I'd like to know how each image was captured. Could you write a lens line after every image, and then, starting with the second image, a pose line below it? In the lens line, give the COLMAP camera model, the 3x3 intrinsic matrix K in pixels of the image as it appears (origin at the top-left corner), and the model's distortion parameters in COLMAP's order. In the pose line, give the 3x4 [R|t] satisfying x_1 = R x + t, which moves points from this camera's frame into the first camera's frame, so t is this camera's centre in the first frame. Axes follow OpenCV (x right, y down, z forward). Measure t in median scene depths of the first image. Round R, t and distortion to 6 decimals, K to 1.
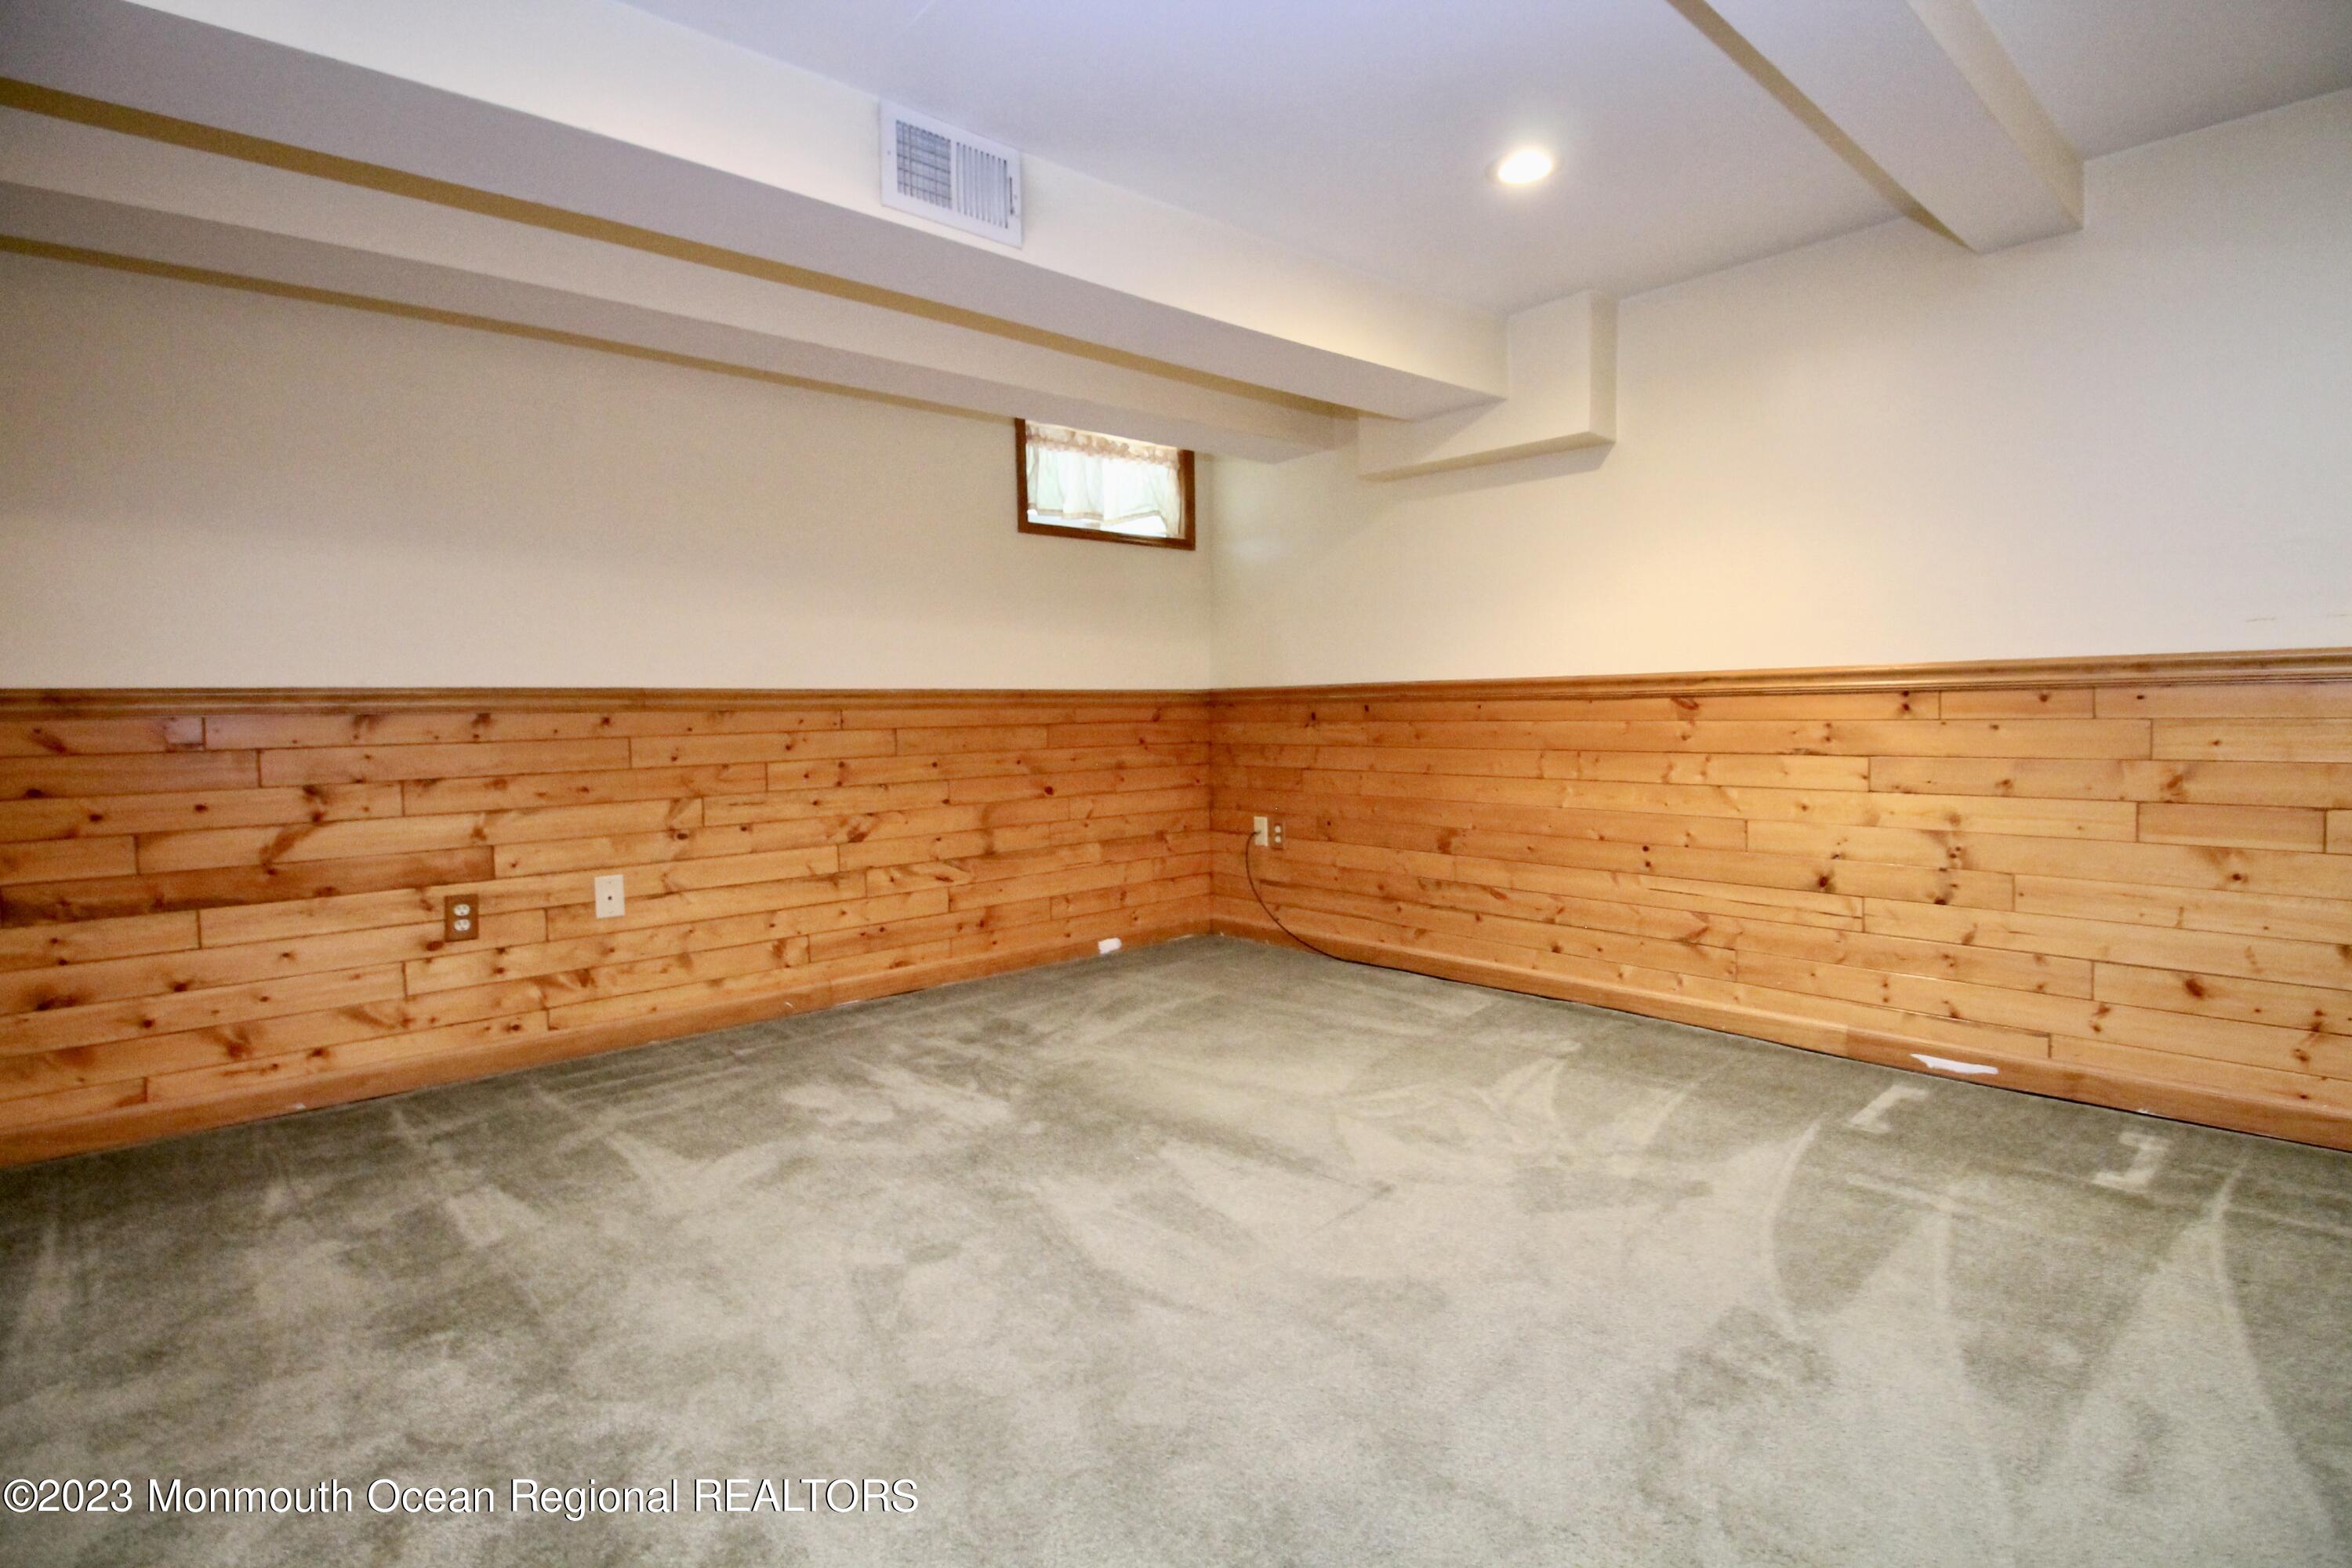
lens RADIAL K [[1100.3, 0, 1198.1], [0, 1100.3, 751.7], [0, 0, 1]] dist [-0.000219, -0.013208]
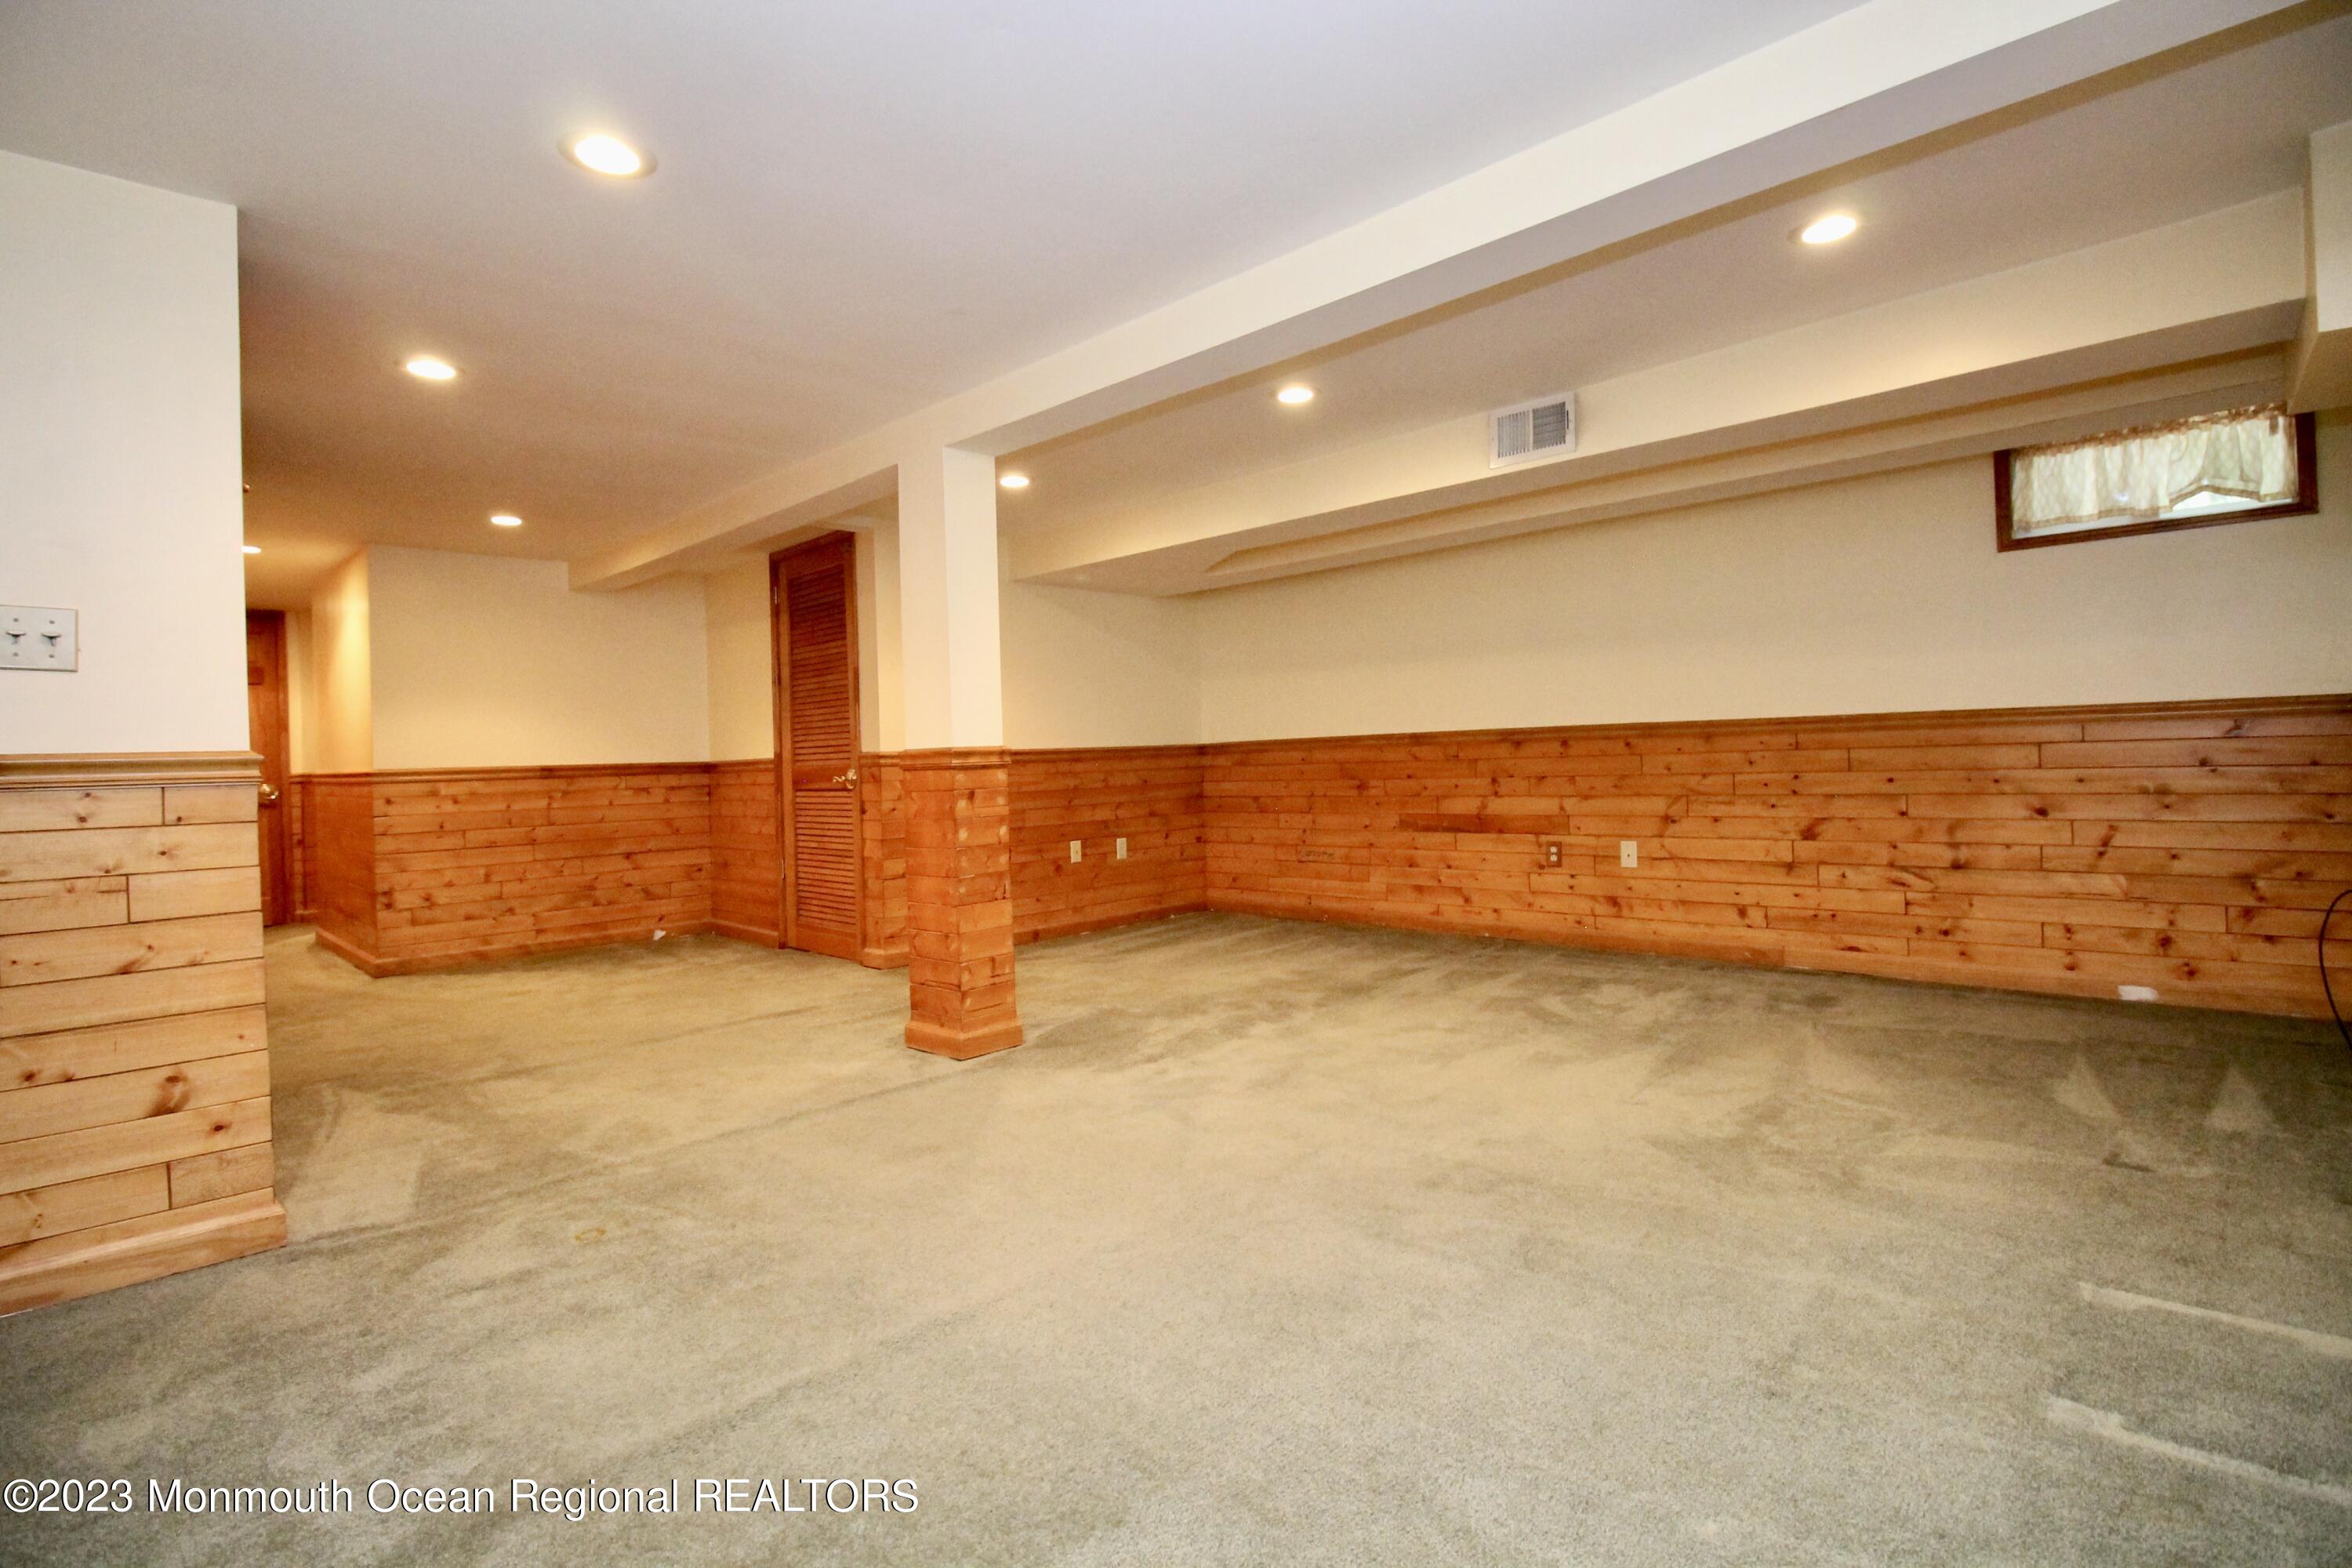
lens RADIAL K [[1100.3, 0, 1198.1], [0, 1100.3, 751.7], [0, 0, 1]] dist [-0.000219, -0.013208]
pose [[0.084193, 0.009723, -0.996402, 0.996490], [-0.008910, 0.999920, 0.009004, -0.025931], [0.996410, 0.008120, 0.084273, 0.241923]]
